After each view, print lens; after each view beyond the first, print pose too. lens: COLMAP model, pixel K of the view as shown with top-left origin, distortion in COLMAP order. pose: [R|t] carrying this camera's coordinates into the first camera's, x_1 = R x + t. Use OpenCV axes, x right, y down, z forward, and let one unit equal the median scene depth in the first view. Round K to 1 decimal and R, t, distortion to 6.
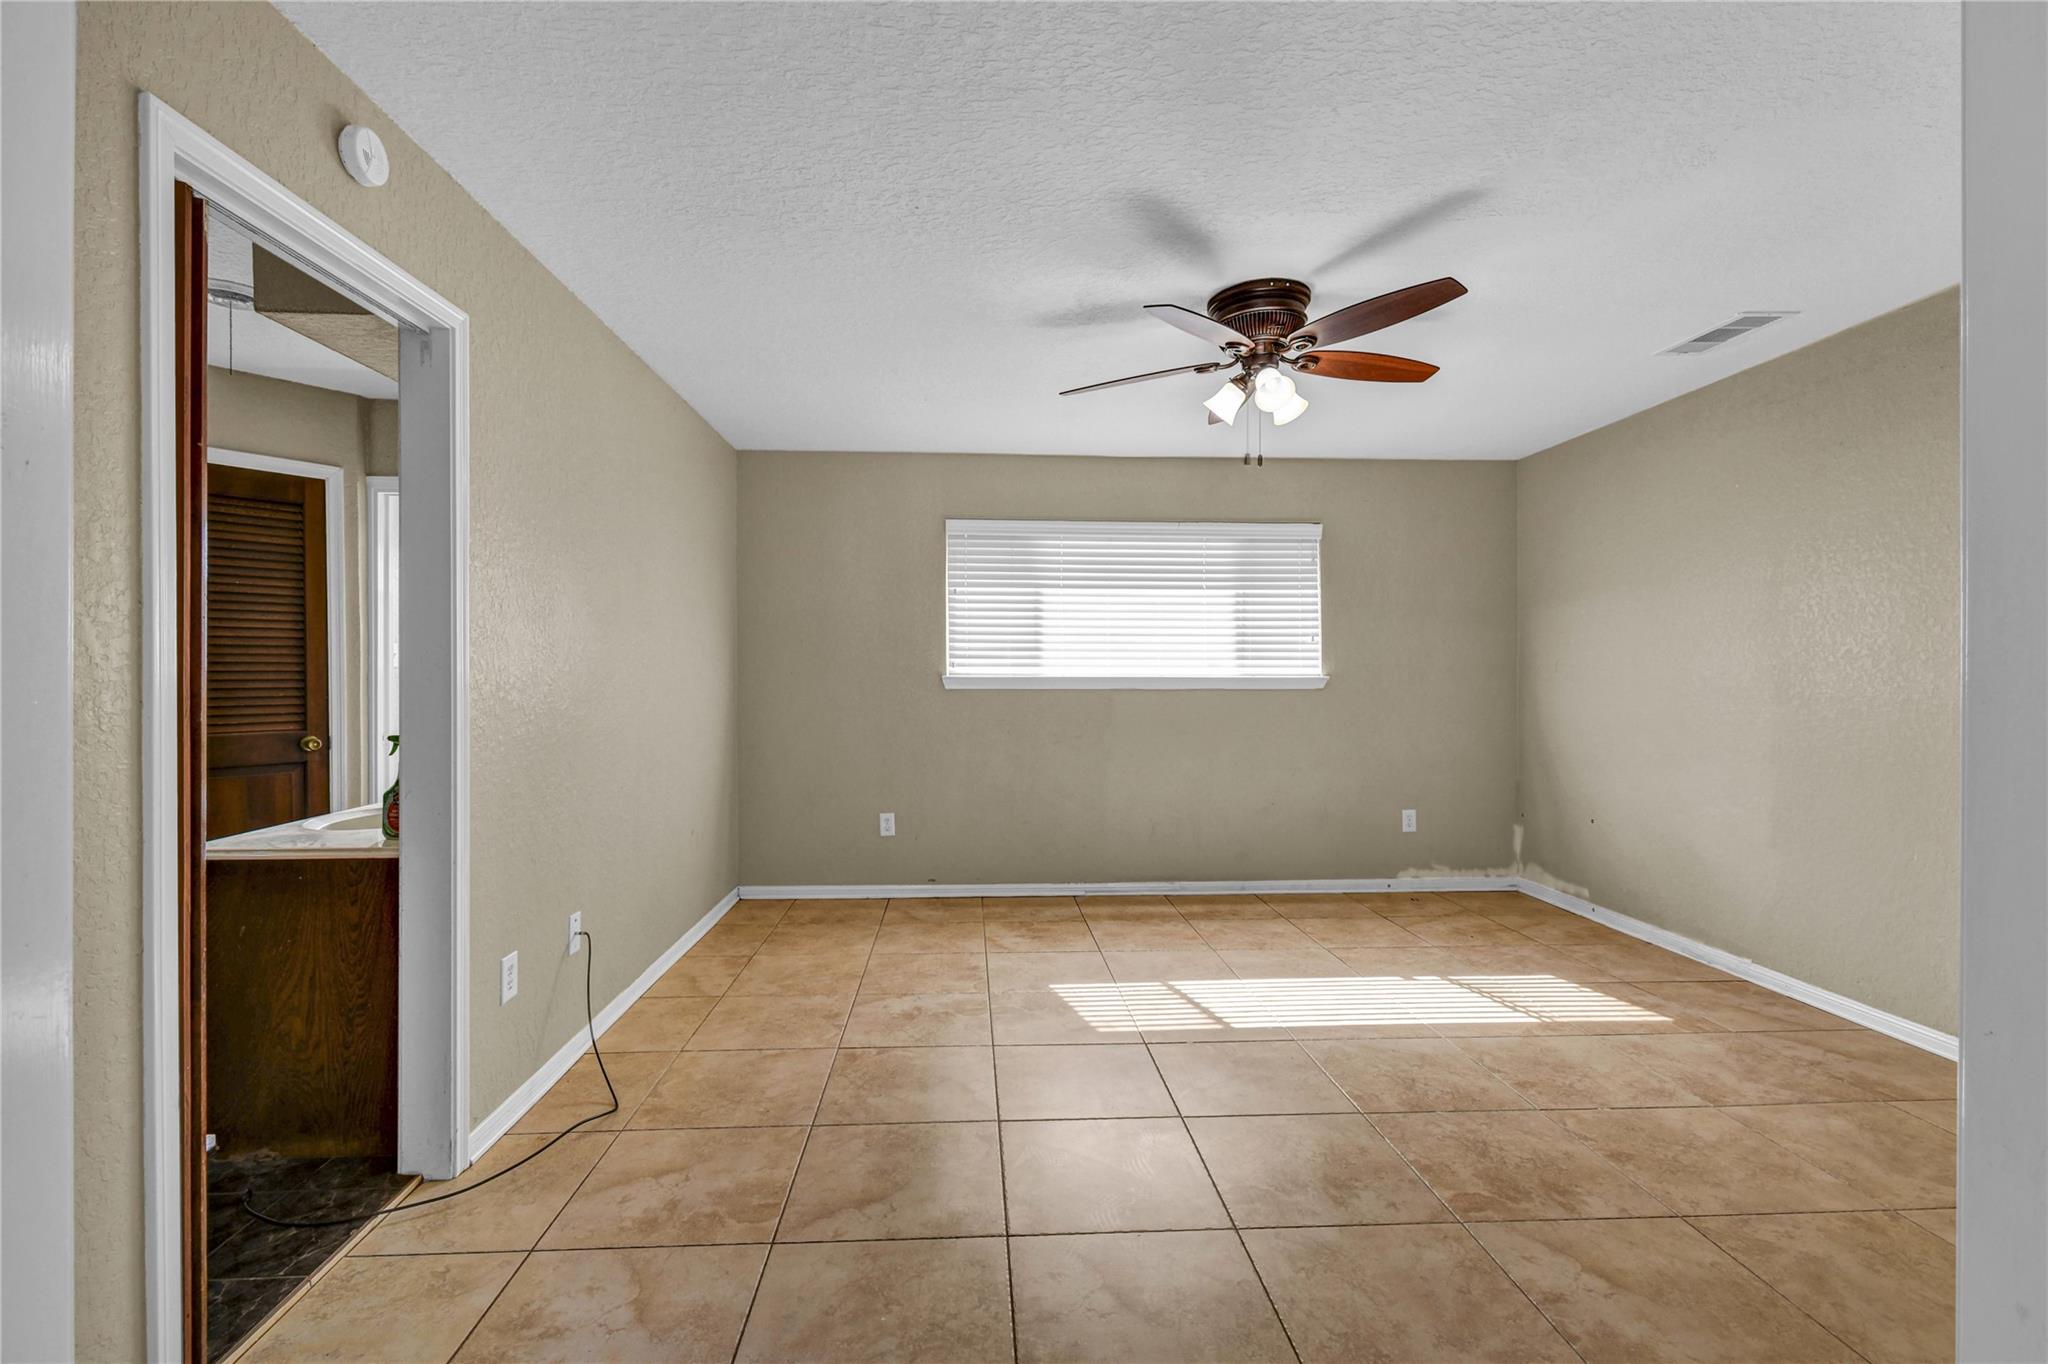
lens RADIAL K [[894.9, 0, 1027.0], [0, 894.9, 673.8], [0, 0, 1]] dist [0.001435, 0.000075]
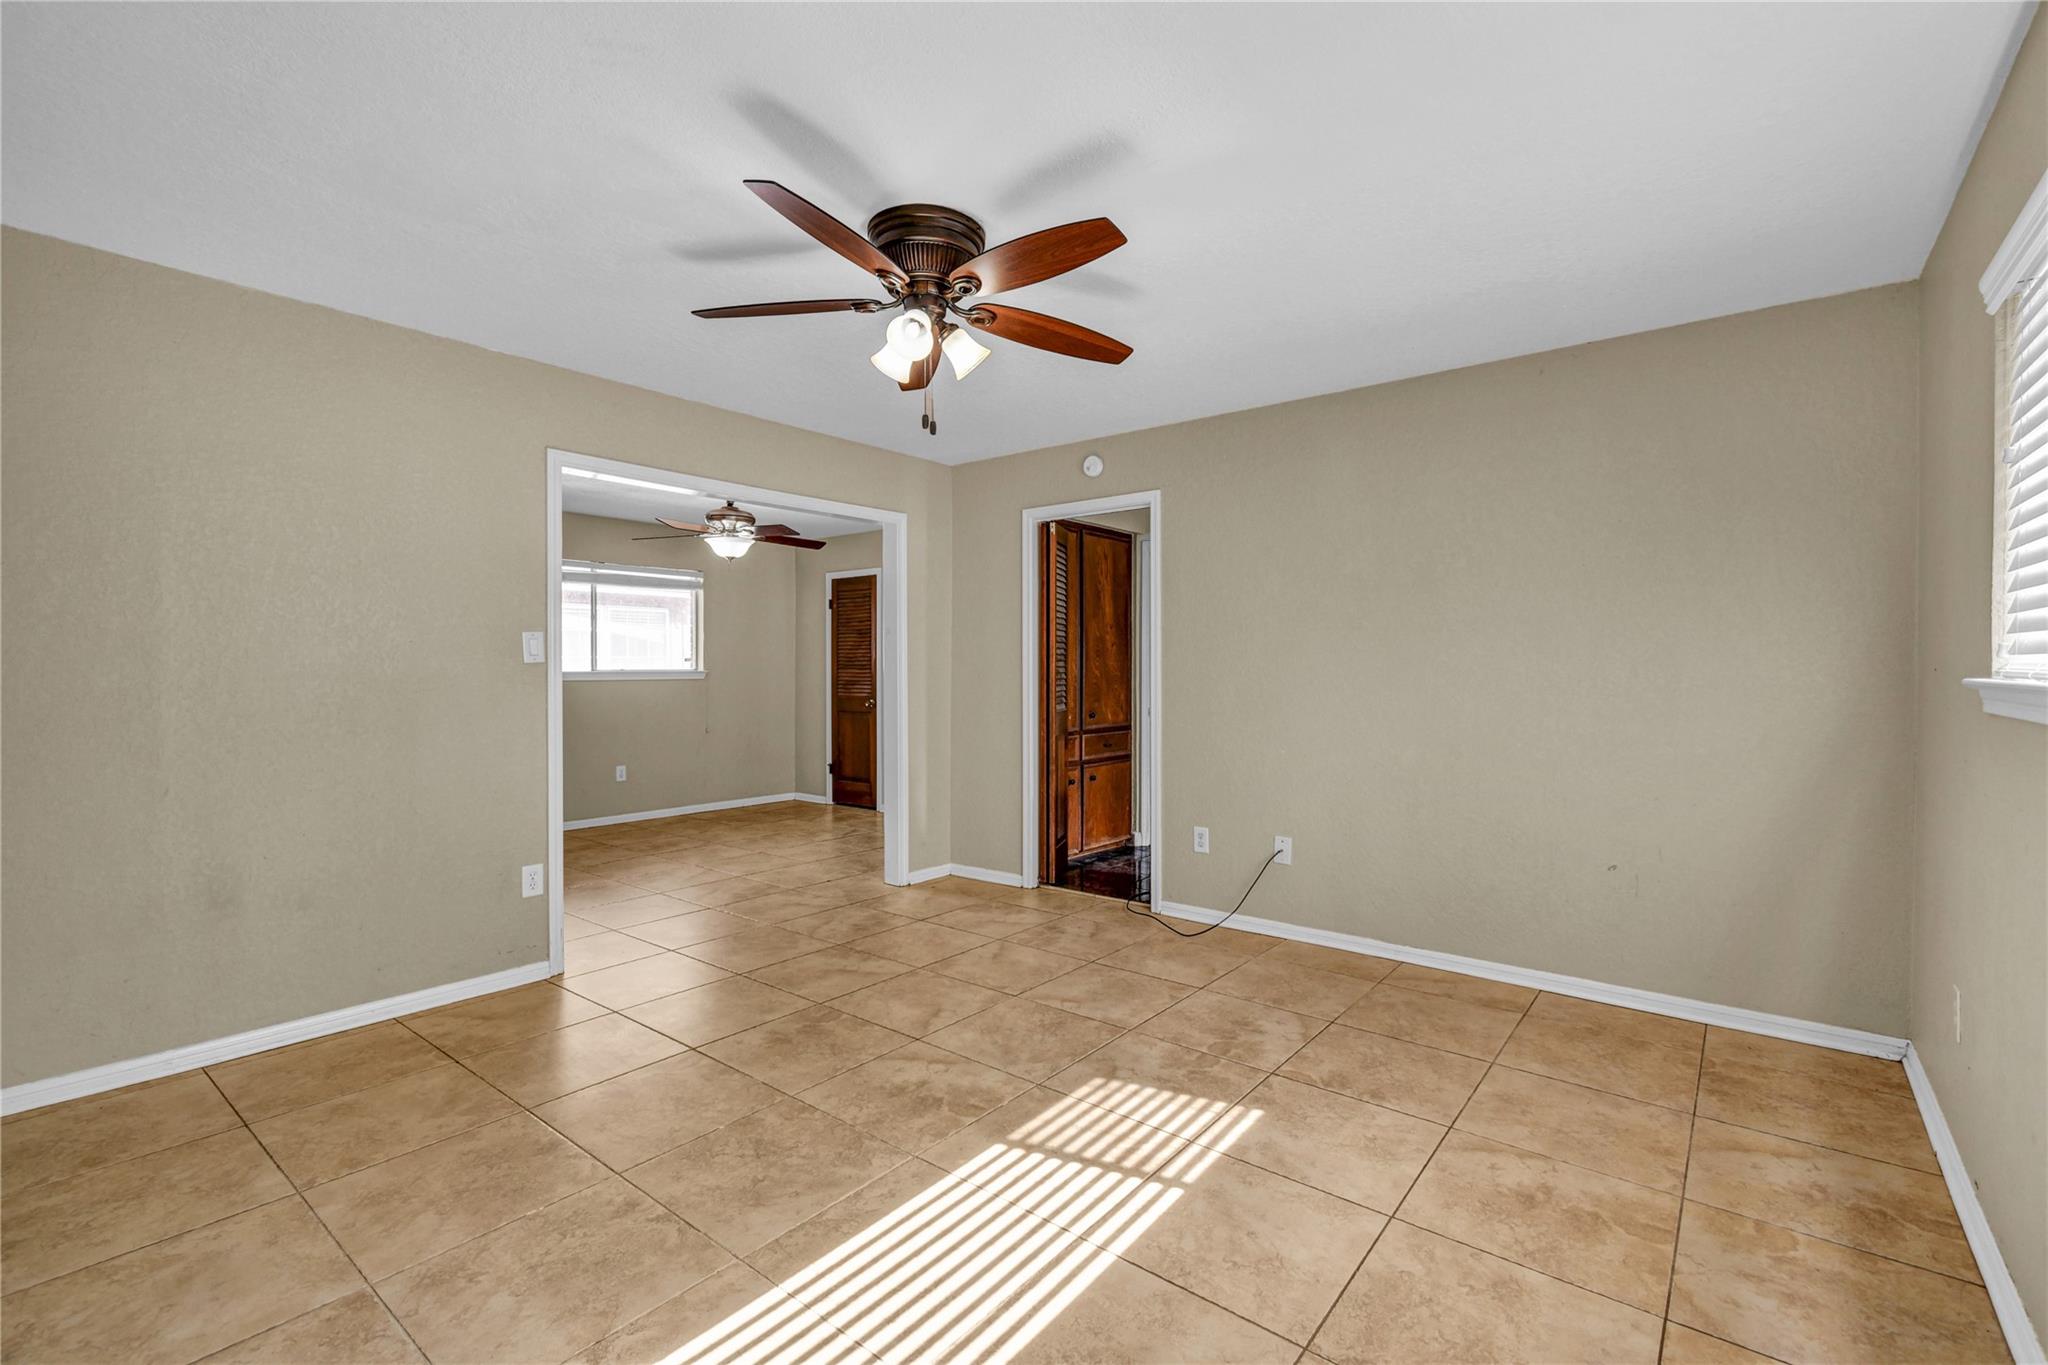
lens RADIAL K [[894.9, 0, 1027.0], [0, 894.9, 674.3], [0, 0, 1]] dist [0.001435, 0.000075]
pose [[-0.667130, 0.002964, -0.744935, 0.719936], [-0.001739, 0.999983, 0.005537, -0.002688], [0.744939, 0.004990, -0.667114, 1.415318]]
